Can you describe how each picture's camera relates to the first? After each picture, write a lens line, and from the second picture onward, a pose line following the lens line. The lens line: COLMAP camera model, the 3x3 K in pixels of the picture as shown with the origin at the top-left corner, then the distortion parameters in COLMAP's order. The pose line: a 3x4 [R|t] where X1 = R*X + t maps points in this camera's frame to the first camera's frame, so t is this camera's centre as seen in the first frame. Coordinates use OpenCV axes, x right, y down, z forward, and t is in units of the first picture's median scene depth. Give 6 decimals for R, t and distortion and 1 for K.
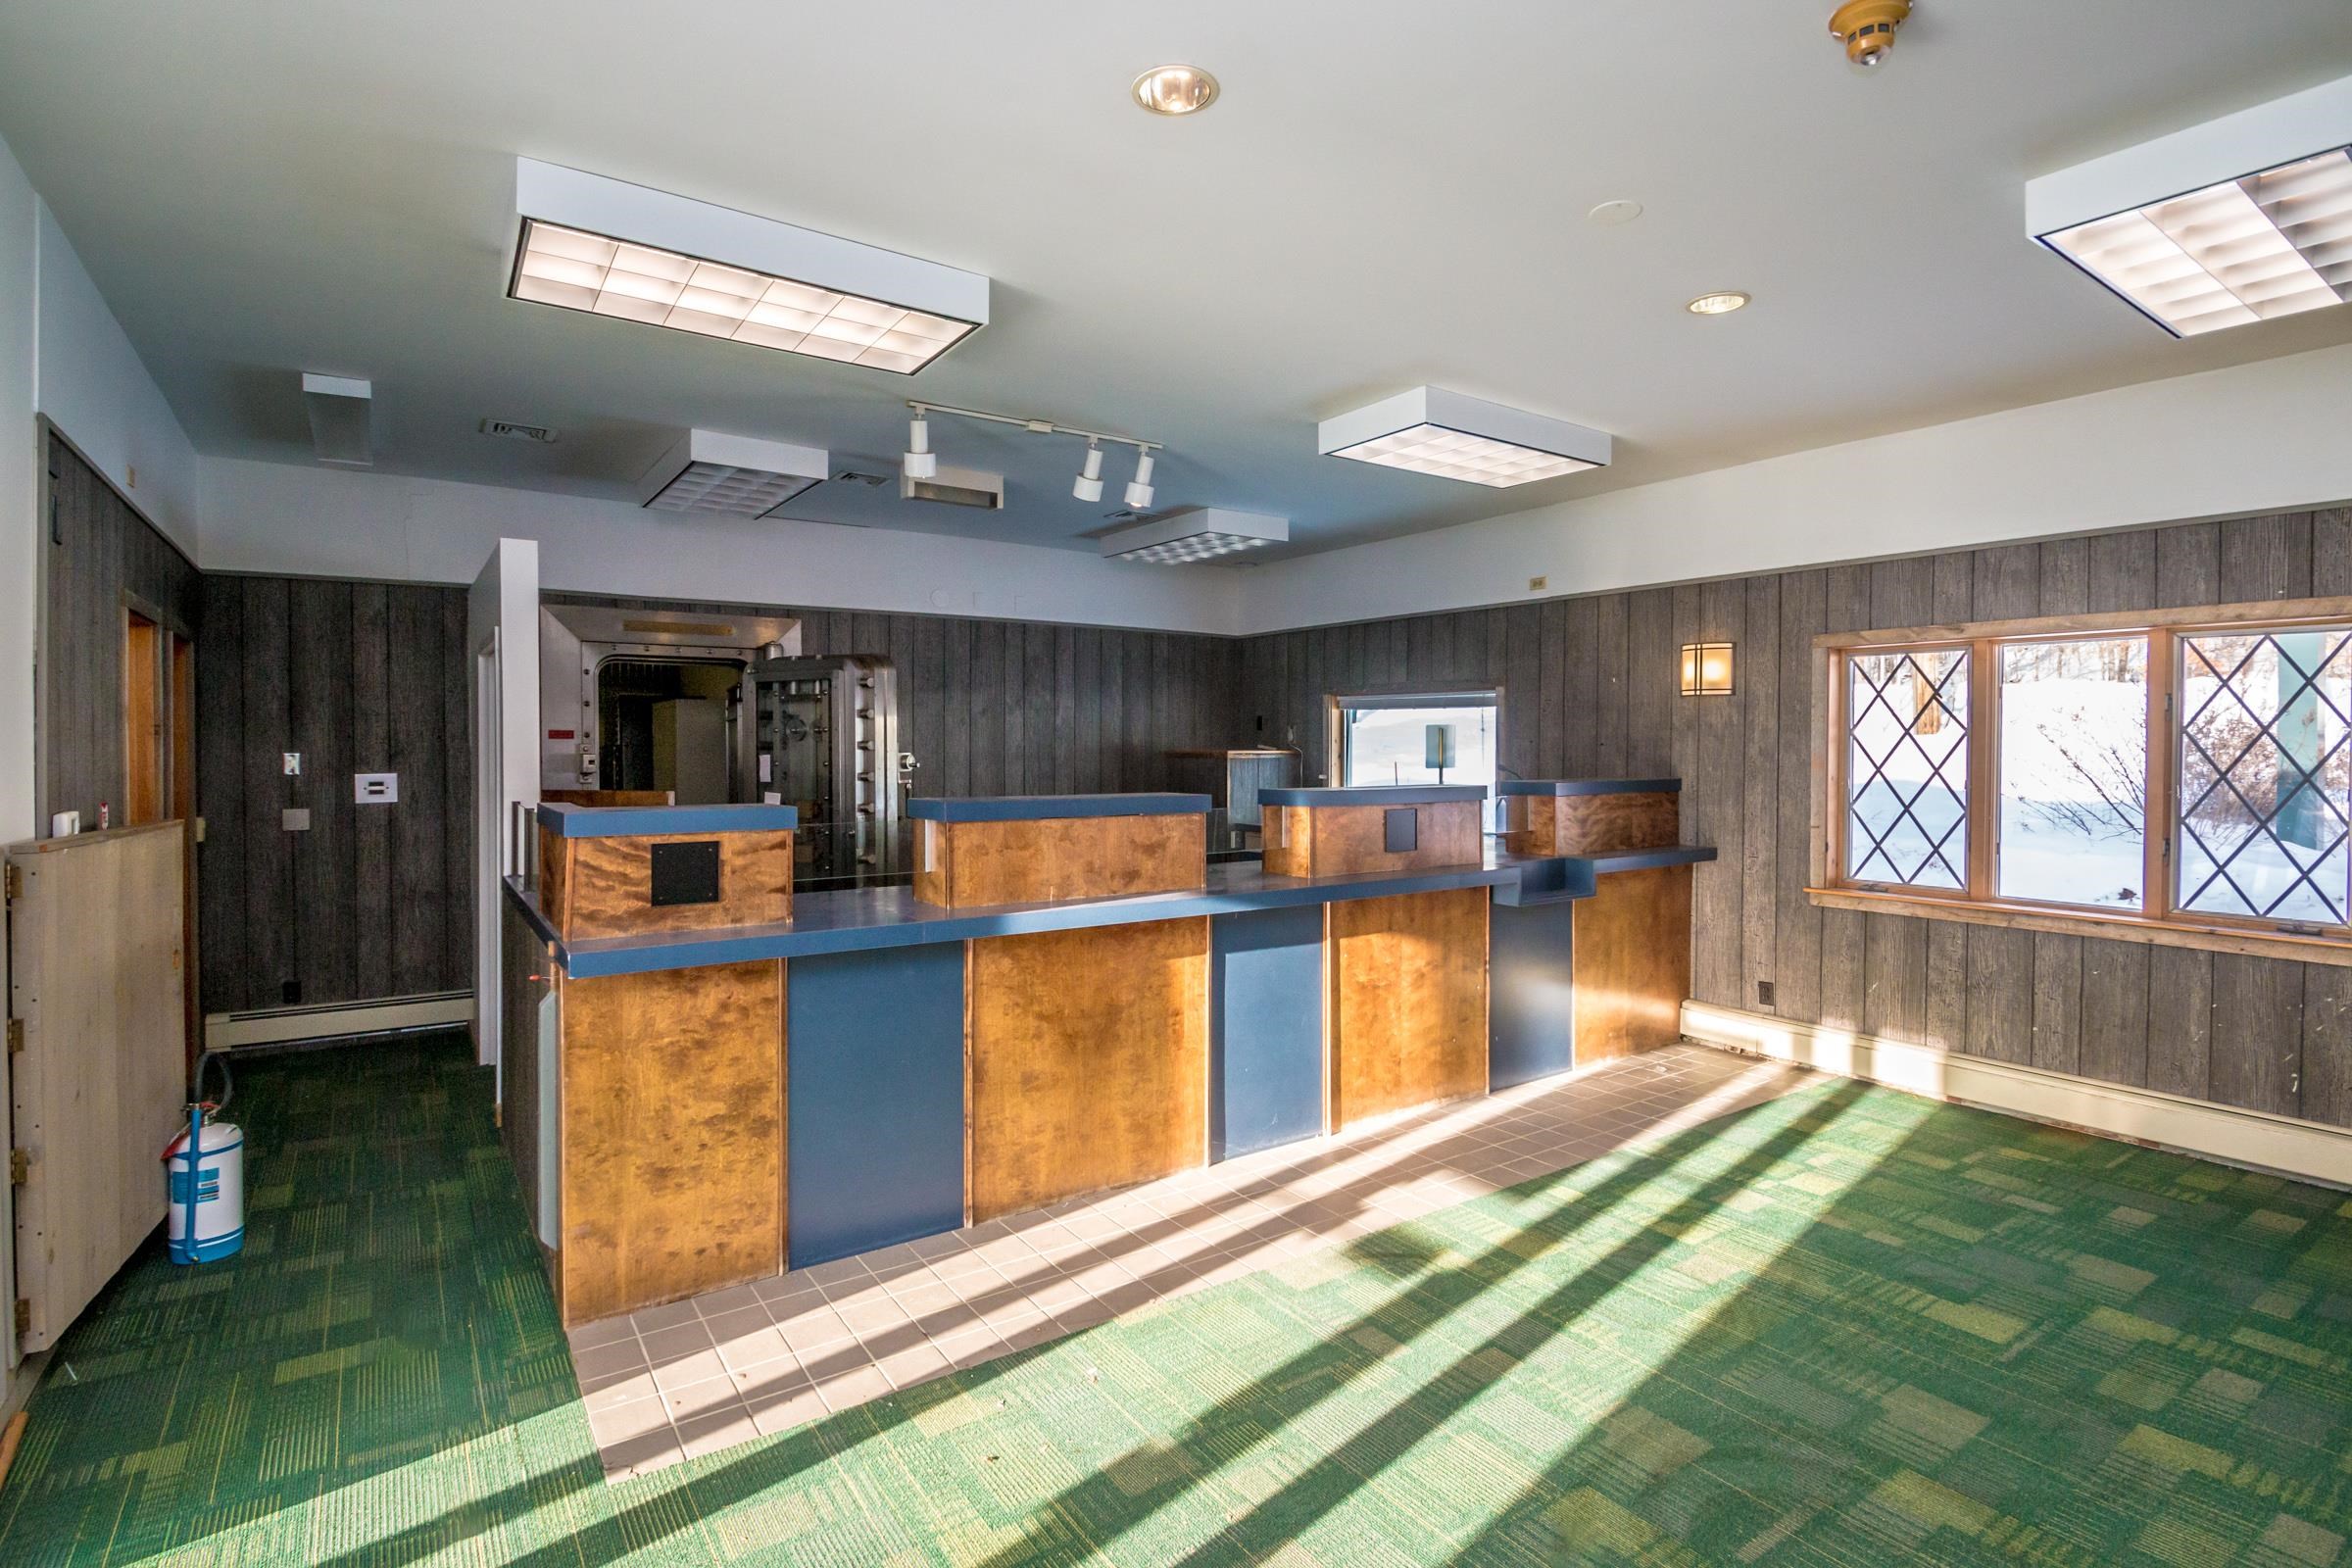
lens RADIAL K [[1143.0, 0, 1188.5], [0, 1143.0, 754.9], [0, 0, 1]] dist [0.008740, -0.012514]
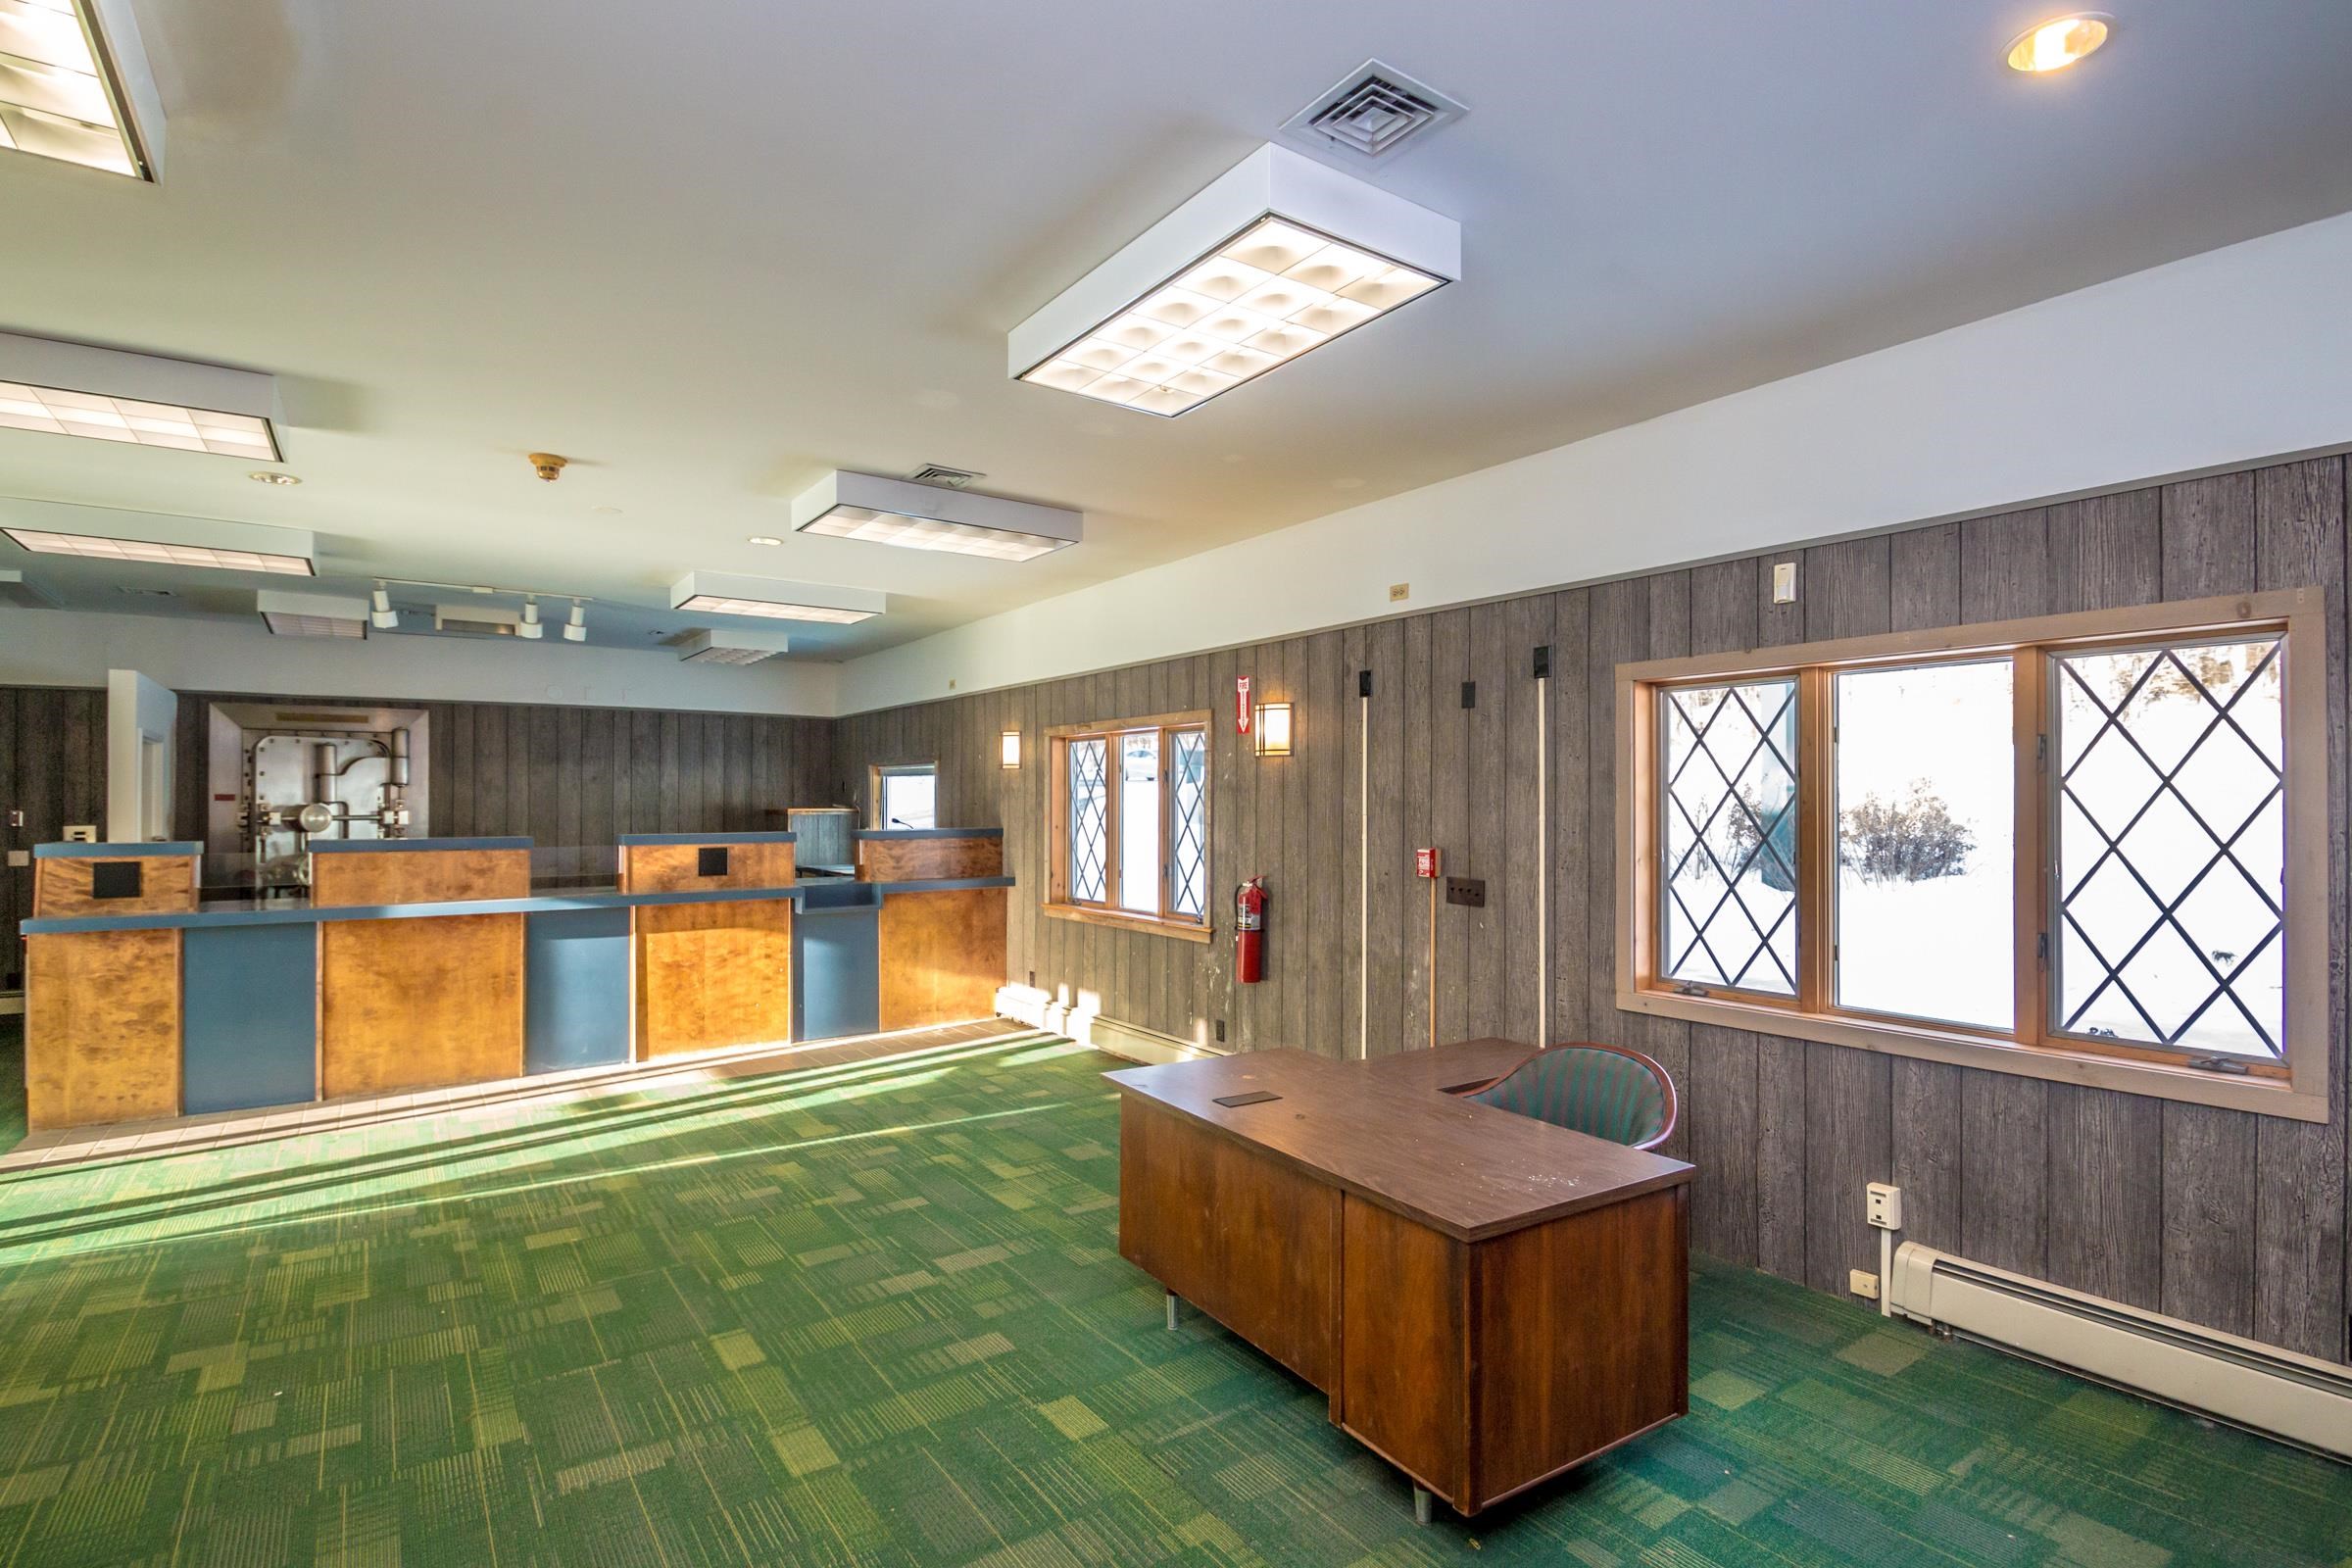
lens RADIAL K [[1143.0, 0, 1152.8], [0, 1143.0, 791.3], [0, 0, 1]] dist [0.008740, -0.012514]
pose [[0.999938, -0.002281, -0.010926, 0.801432], [0.002071, 0.999812, -0.019255, 0.004174], [0.010968, 0.019232, 0.999755, -0.497021]]
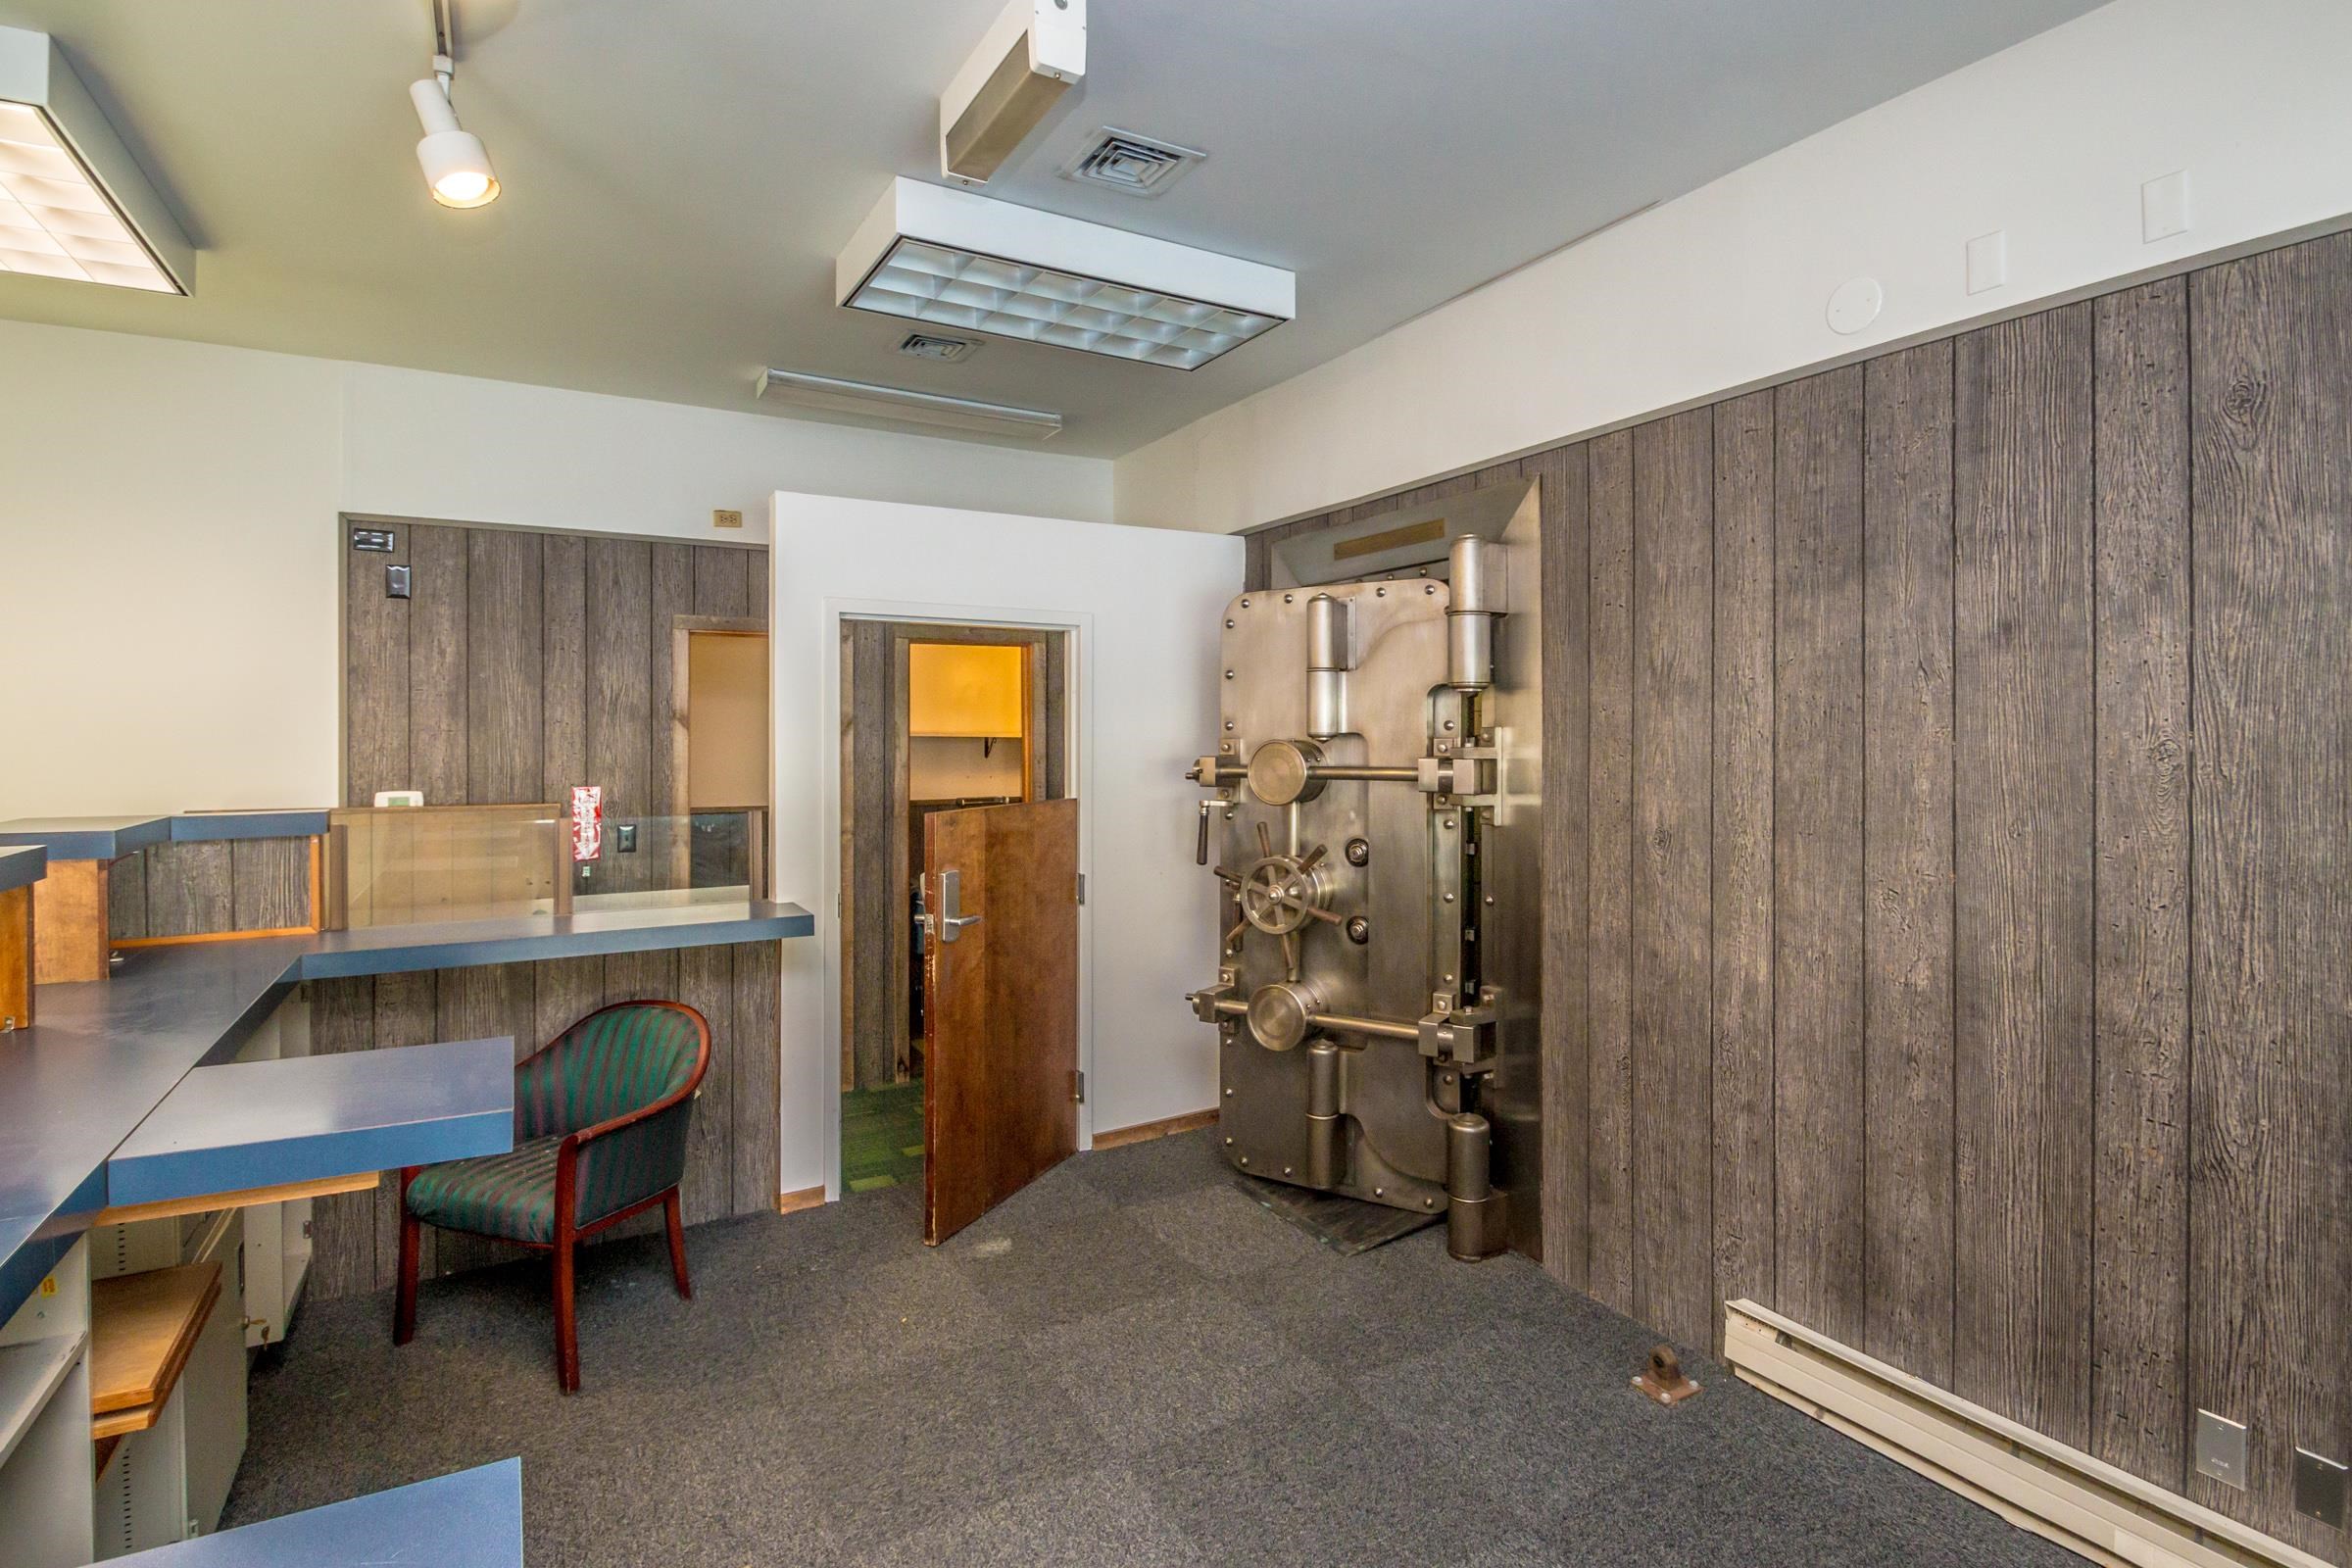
lens RADIAL K [[1143.0, 0, 1266.0], [0, 1143.0, 733.7], [0, 0, 1]] dist [0.008740, -0.012514]
pose [[-0.048960, -0.005472, -0.998786, 0.208867], [-0.010665, 0.999931, -0.004955, -0.014115], [0.998744, 0.010409, -0.049015, 1.409845]]
